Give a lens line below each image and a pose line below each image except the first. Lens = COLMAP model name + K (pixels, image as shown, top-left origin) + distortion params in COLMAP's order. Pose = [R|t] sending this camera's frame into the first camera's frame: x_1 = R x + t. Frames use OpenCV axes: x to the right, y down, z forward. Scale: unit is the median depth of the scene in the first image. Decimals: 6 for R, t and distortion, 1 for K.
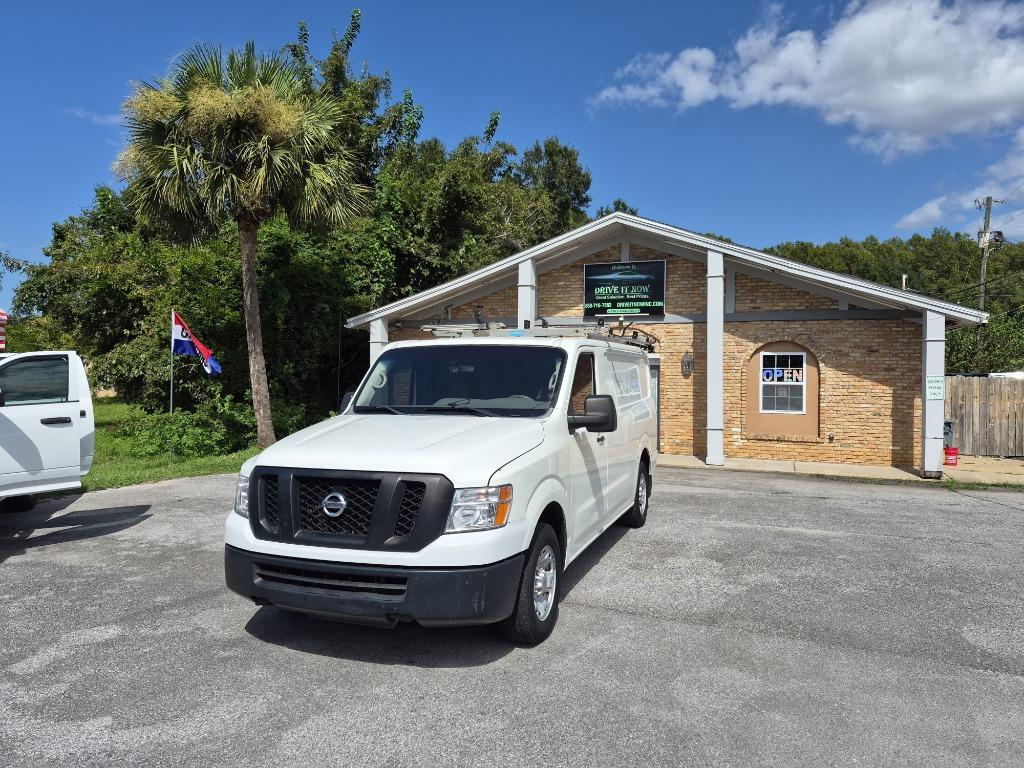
lens RADIAL K [[705.7, 0, 505.0], [0, 705.7, 380.3], [0, 0, 1]] dist [0.093692, -0.104306]
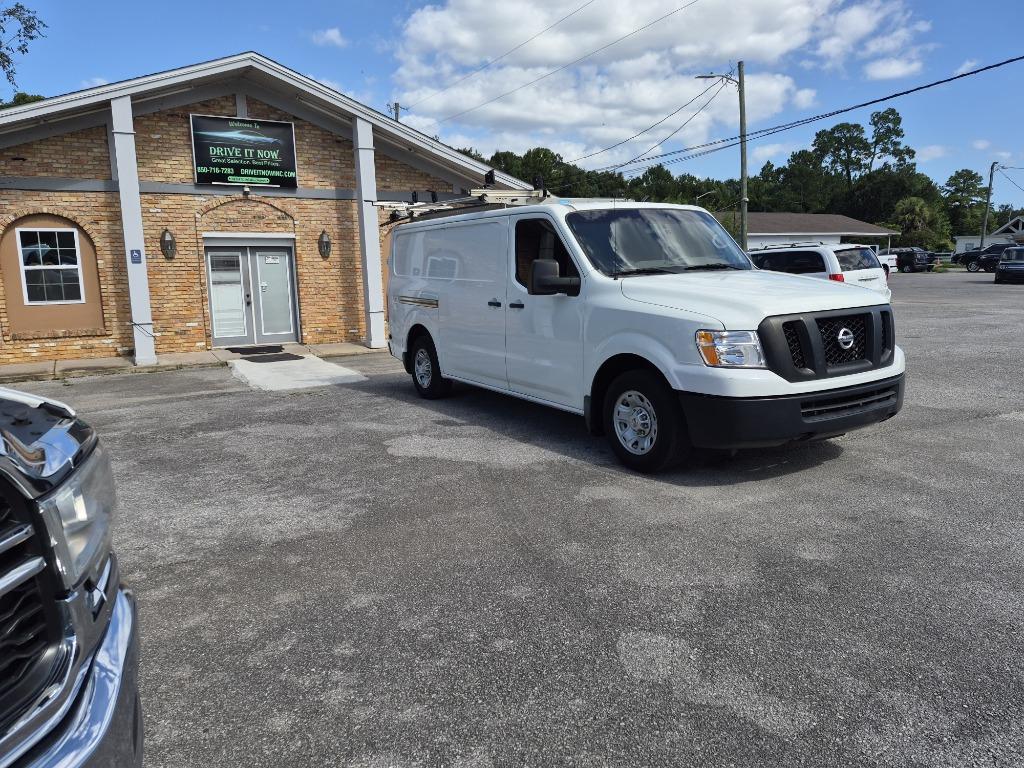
lens RADIAL K [[708.7, 0, 501.0], [0, 708.7, 375.5], [0, 0, 1]] dist [0.085974, -0.100545]
pose [[0.635137, -0.141479, 0.759332, -0.321153], [0.033199, 0.987173, 0.156162, 0.007509], [-0.771686, -0.073975, 0.631688, 0.221207]]
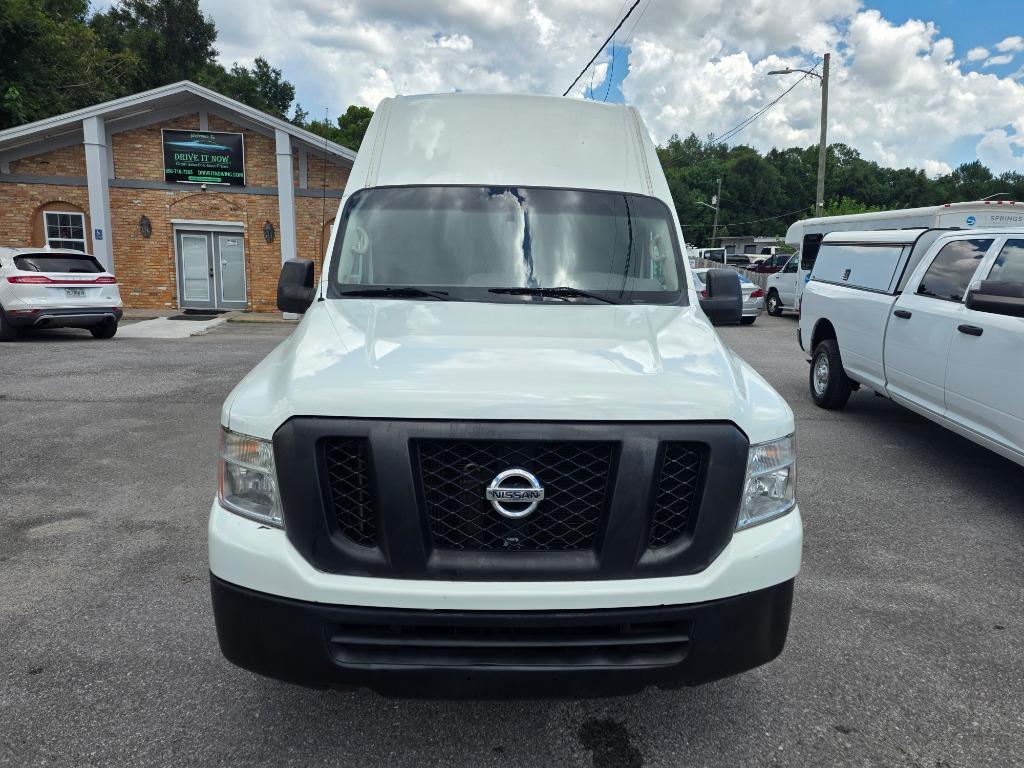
lens RADIAL K [[686.5, 0, 525.0], [0, 686.5, 377.8], [0, 0, 1]] dist [0.050770, -0.032631]
pose [[0.888568, -0.058220, 0.455036, 0.102552], [-0.022437, 0.985212, 0.169867, 0.008781], [-0.458196, -0.161148, 0.874121, -0.188507]]
